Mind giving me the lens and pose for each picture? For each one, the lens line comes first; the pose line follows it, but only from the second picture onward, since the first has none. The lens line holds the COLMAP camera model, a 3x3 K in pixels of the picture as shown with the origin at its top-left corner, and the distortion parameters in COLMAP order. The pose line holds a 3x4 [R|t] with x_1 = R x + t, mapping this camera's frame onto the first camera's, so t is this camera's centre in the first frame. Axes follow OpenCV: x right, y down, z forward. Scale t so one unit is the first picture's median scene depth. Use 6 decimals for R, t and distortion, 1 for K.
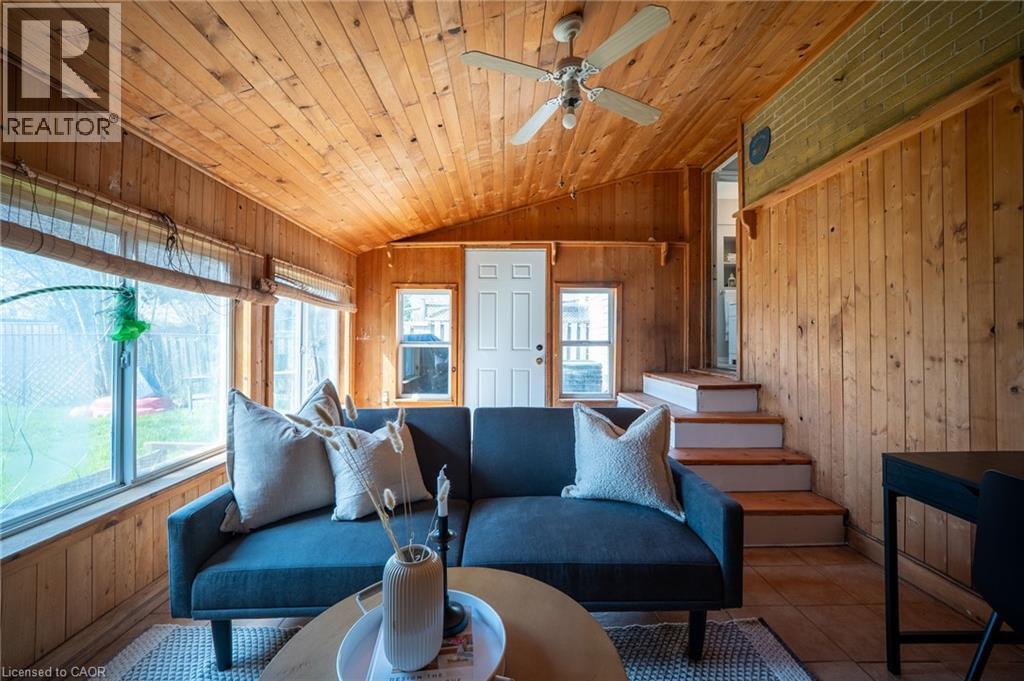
lens RADIAL K [[408.3, 0, 506.2], [0, 408.3, 340.0], [0, 0, 1]] dist [-0.013259, 0.000123]
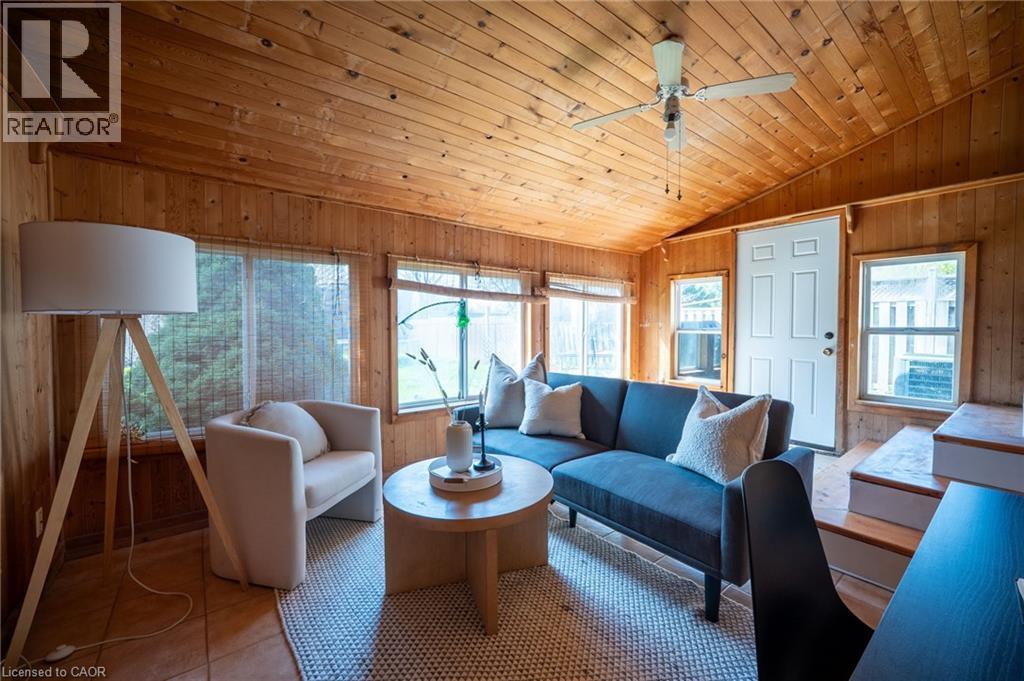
lens RADIAL K [[409.2, 0, 512.0], [0, 409.2, 340.5], [0, 0, 1]] dist [-0.000140, 0.000012]
pose [[0.617923, 0.026304, -0.785799, 0.344097], [0.001244, 0.999406, 0.034433, -0.001059], [0.786238, -0.022255, 0.617523, -0.029115]]
